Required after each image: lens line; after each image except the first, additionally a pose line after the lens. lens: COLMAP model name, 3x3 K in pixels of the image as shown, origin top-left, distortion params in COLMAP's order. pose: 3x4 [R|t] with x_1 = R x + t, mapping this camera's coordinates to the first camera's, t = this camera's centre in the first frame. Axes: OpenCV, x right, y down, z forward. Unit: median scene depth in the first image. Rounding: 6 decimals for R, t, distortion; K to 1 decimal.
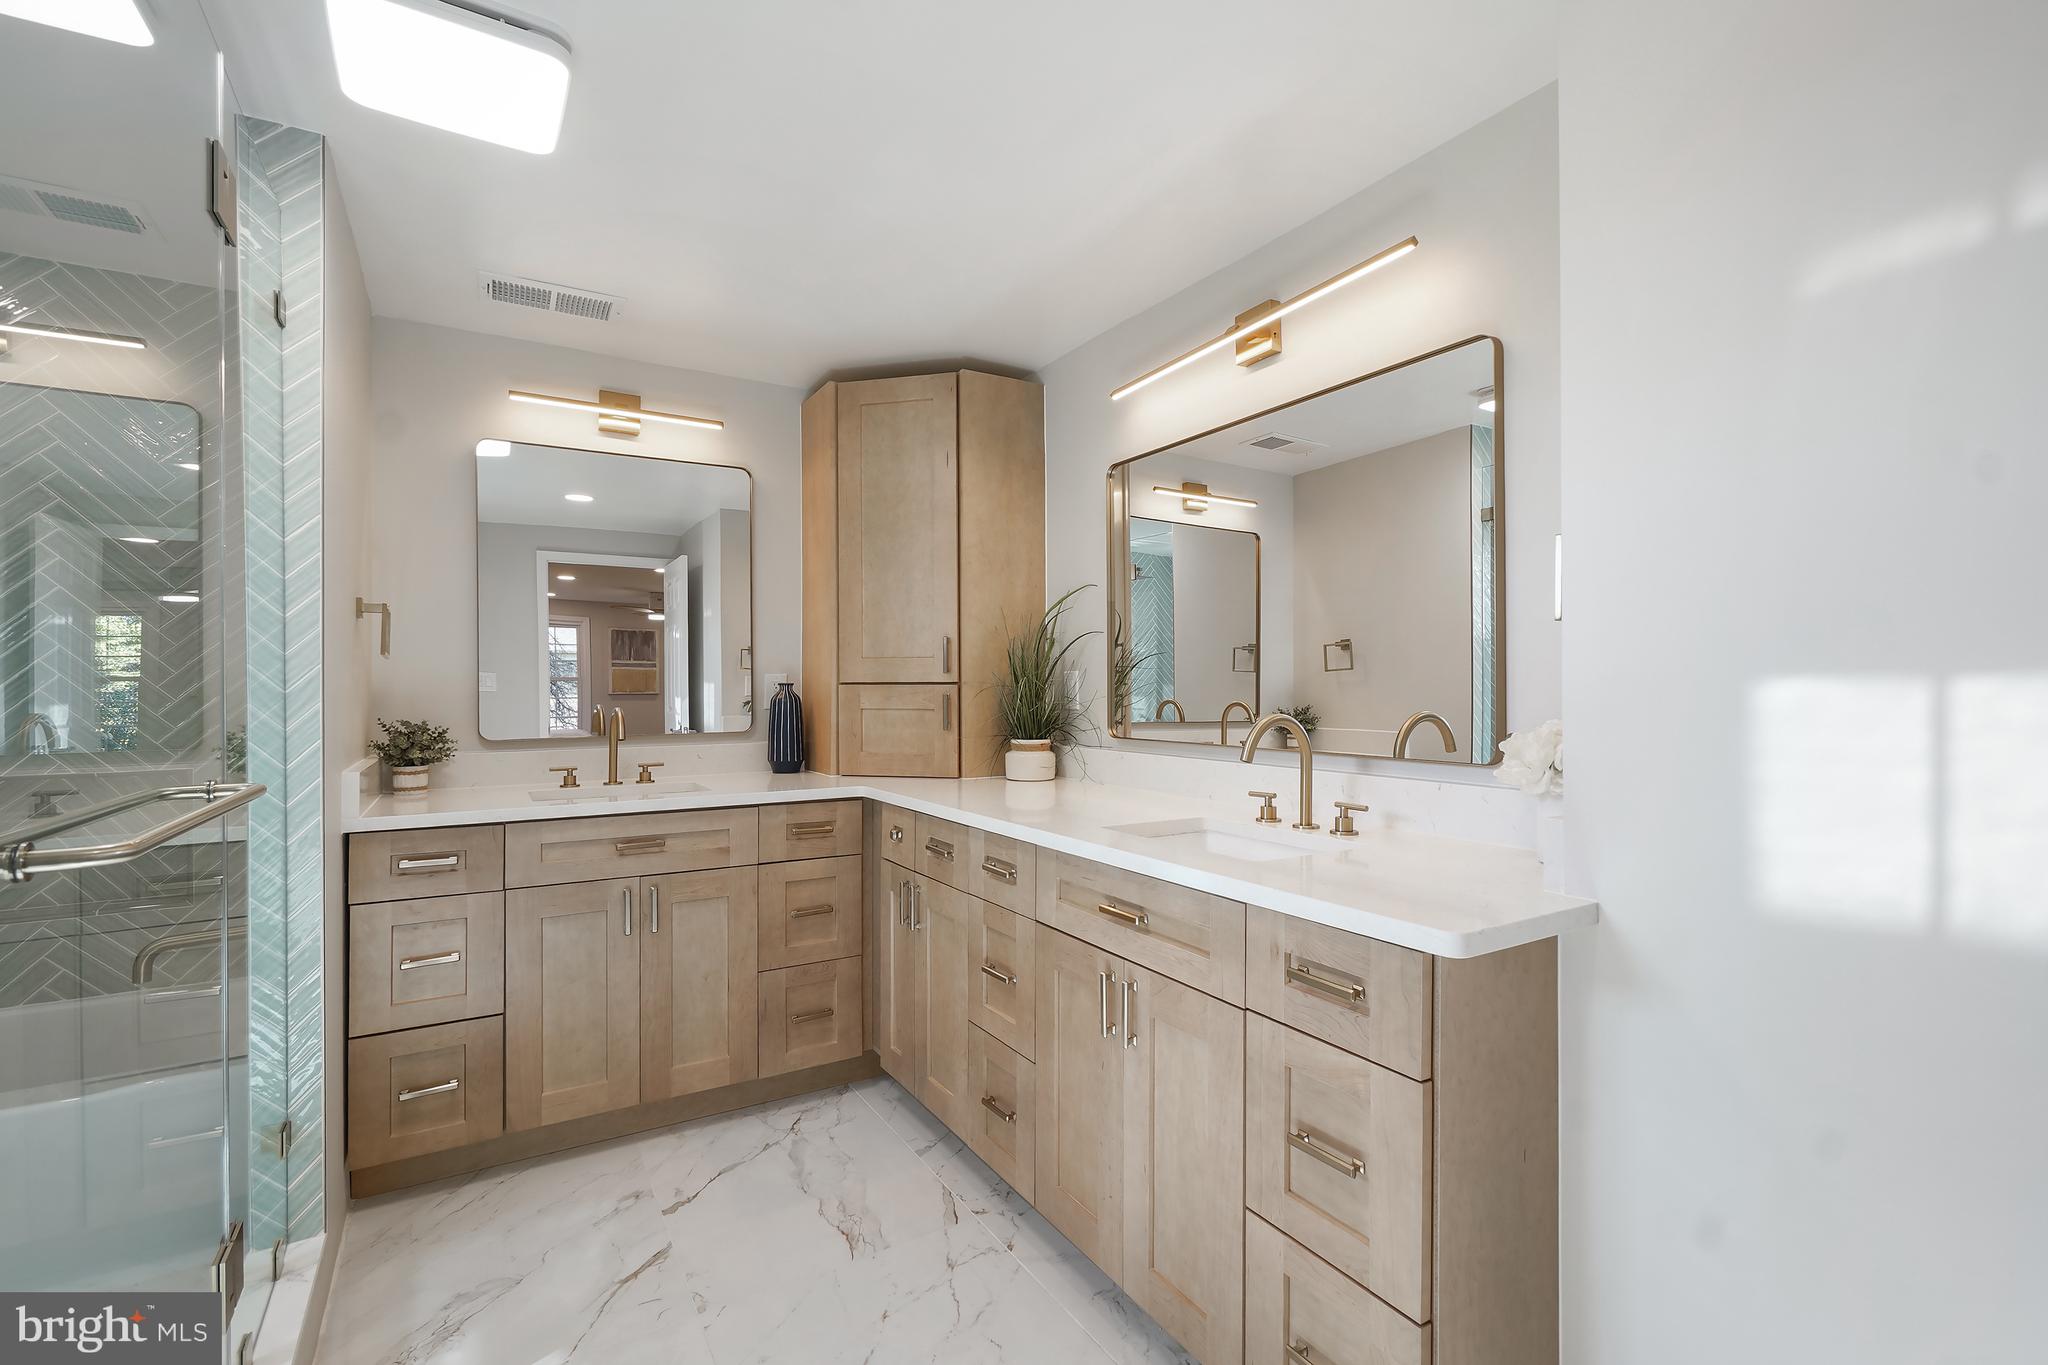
lens RADIAL K [[901.1, 0, 1024.0], [0, 901.1, 684.5], [0, 0, 1]] dist [-0.001220, -0.002511]
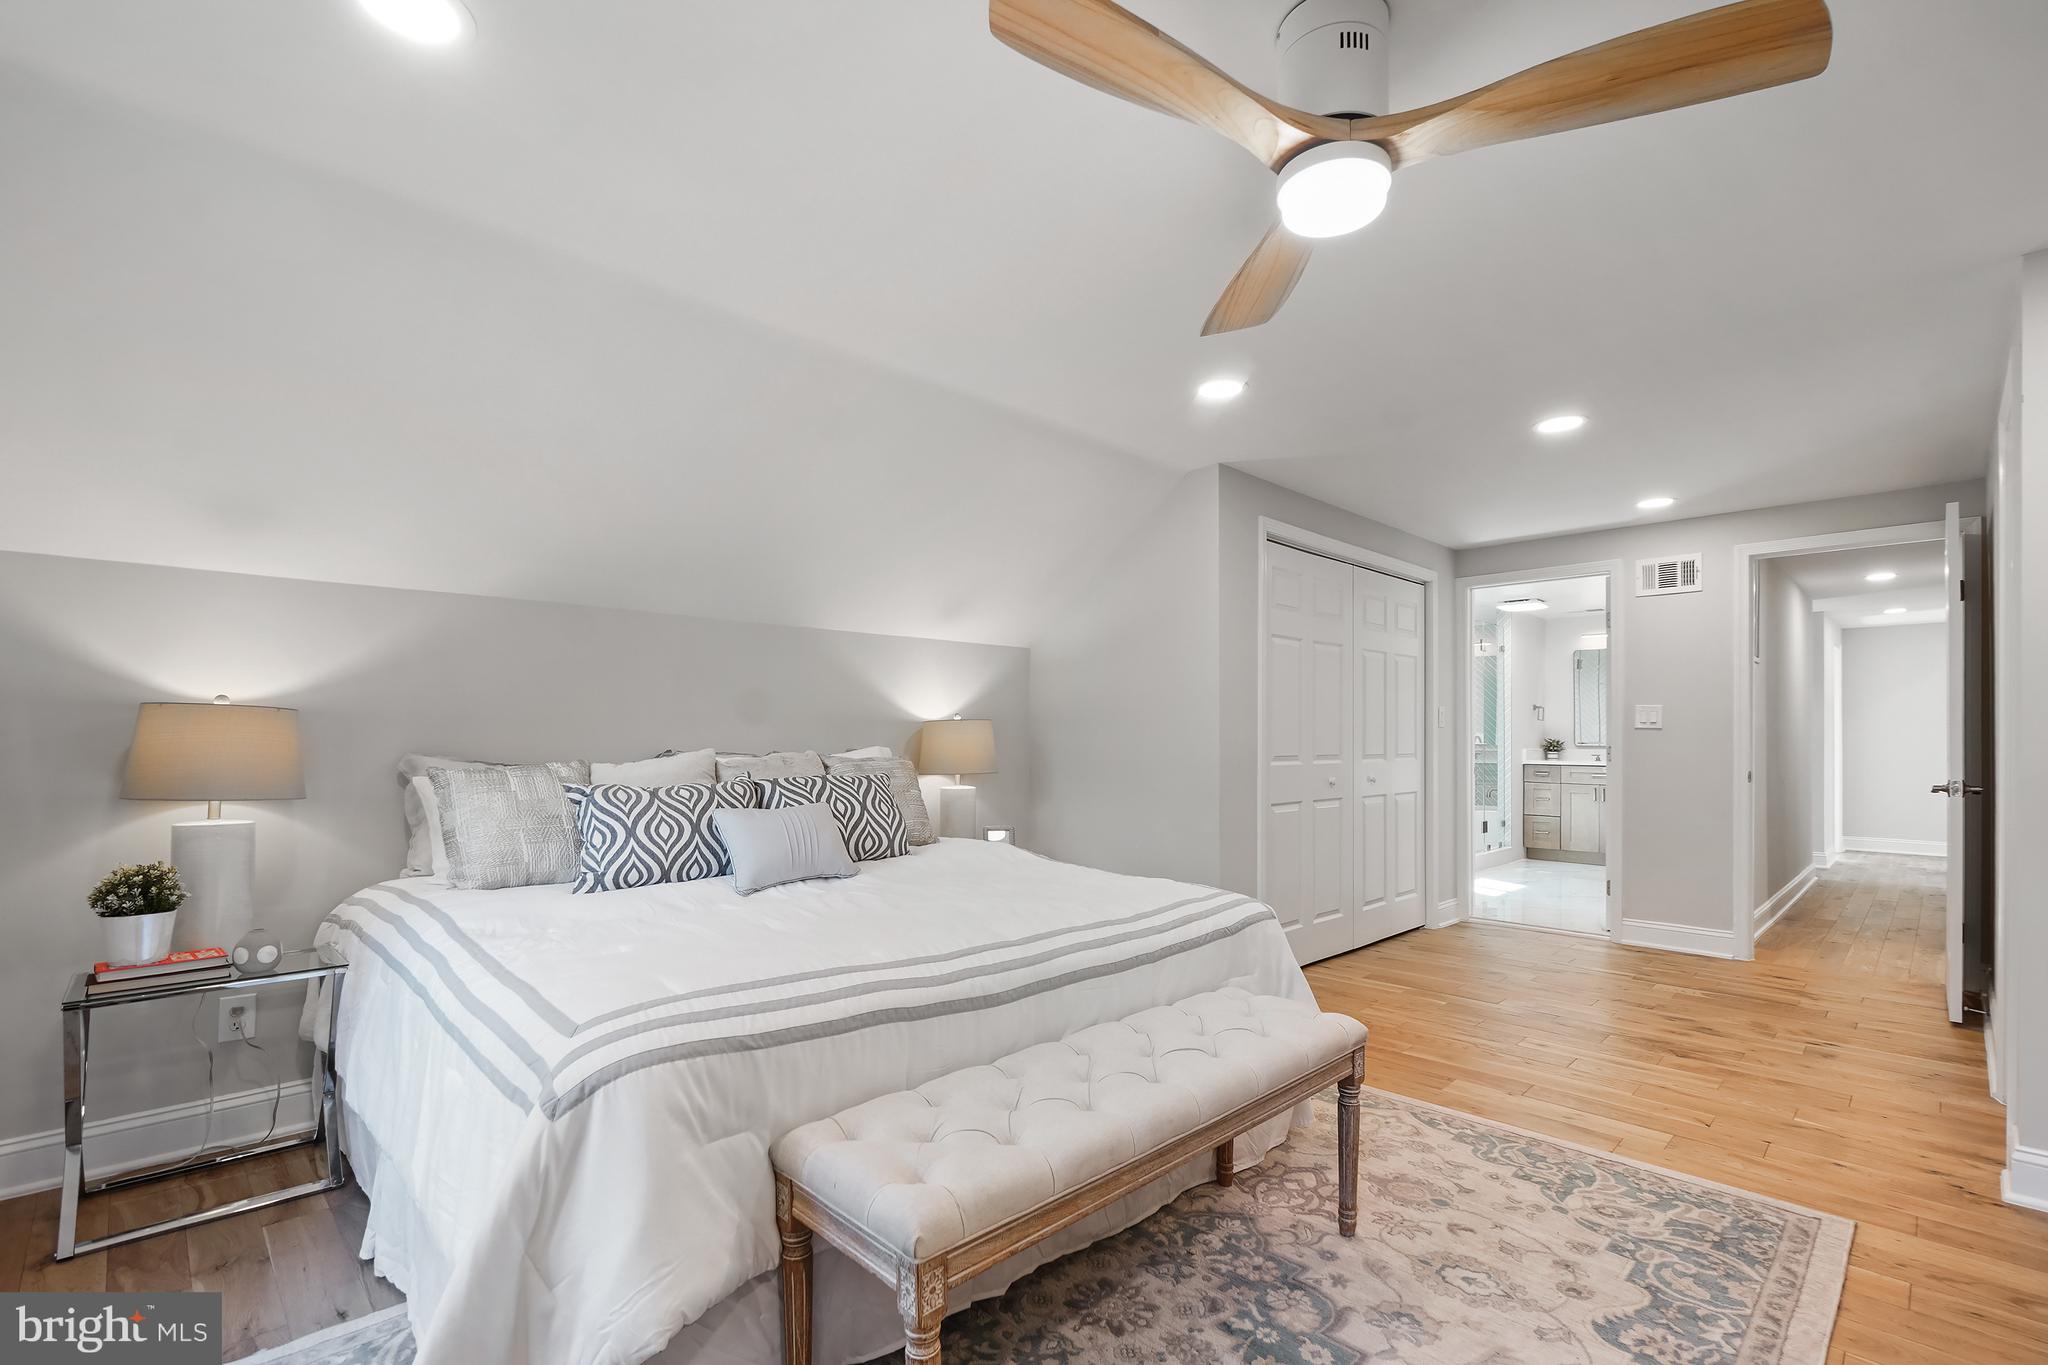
lens RADIAL K [[901.1, 0, 1048.4], [0, 901.1, 741.2], [0, 0, 1]] dist [-0.001220, -0.002511]
pose [[0.220103, 0.005110, -0.975463, 2.262519], [0.002477, 0.999980, 0.005798, 0.025464], [0.975473, -0.003693, 0.220086, -1.645886]]
